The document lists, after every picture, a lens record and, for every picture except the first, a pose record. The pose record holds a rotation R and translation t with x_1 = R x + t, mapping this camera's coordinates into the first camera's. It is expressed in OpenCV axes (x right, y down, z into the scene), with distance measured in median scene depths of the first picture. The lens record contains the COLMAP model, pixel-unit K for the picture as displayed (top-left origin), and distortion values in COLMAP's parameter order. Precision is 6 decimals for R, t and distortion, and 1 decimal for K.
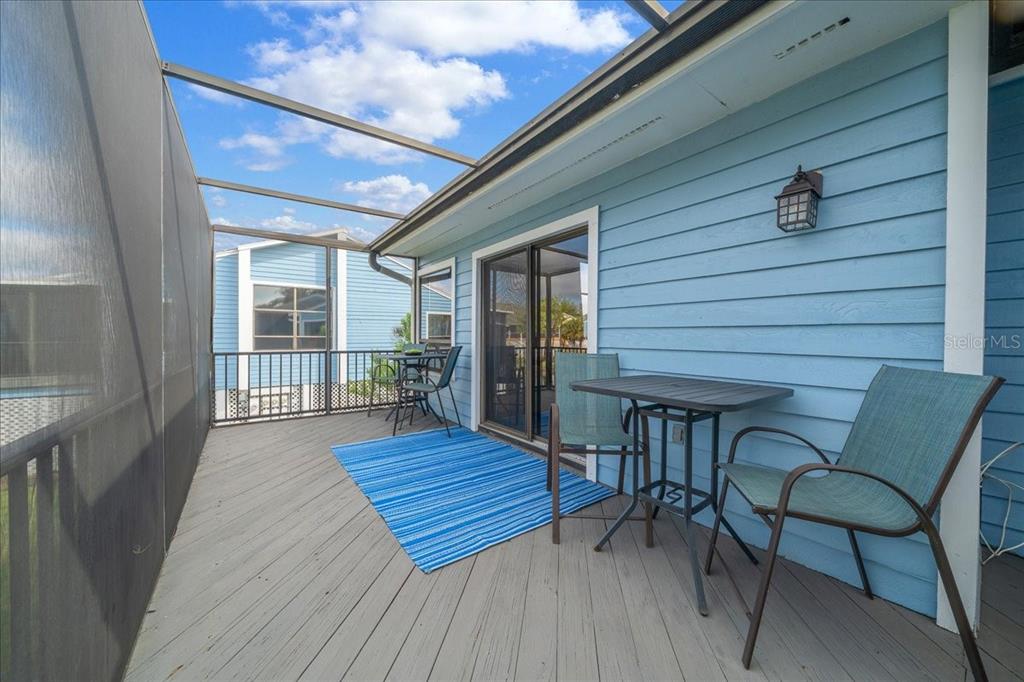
lens RADIAL K [[347.9, 0, 514.0], [0, 347.9, 338.5], [0, 0, 1]] dist [-0.001882, -0.000150]
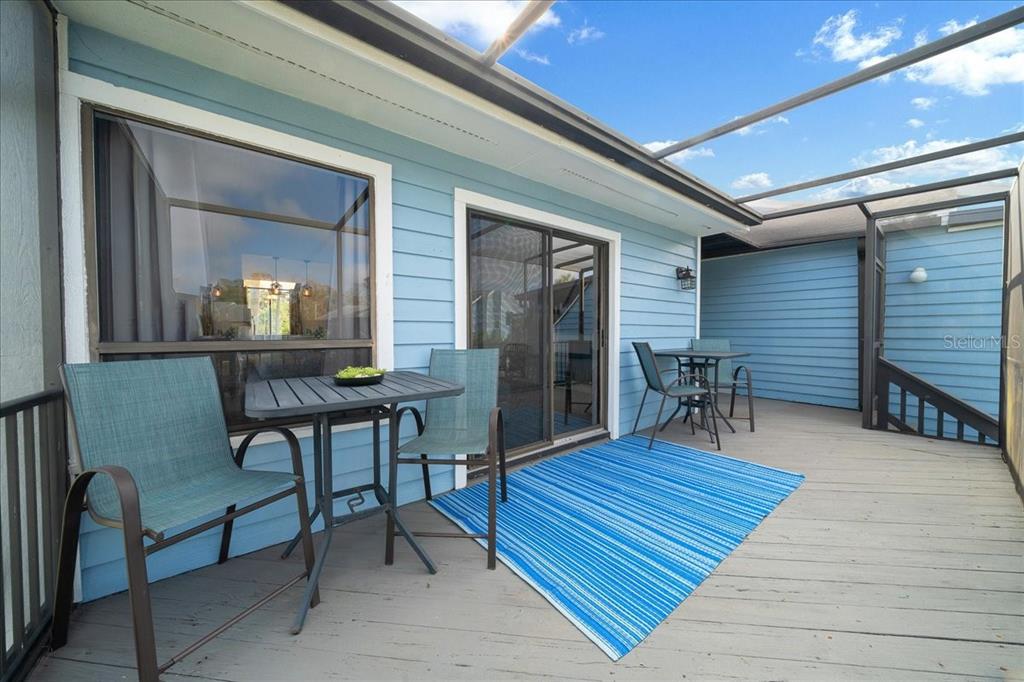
lens RADIAL K [[347.9, 0, 514.0], [0, 347.9, 338.5], [0, 0, 1]] dist [-0.001882, -0.000150]
pose [[-0.012468, -0.030048, 0.999471, -0.854599], [0.011041, 0.999483, 0.030186, -0.013533], [-0.999861, 0.011411, -0.012130, 1.096517]]
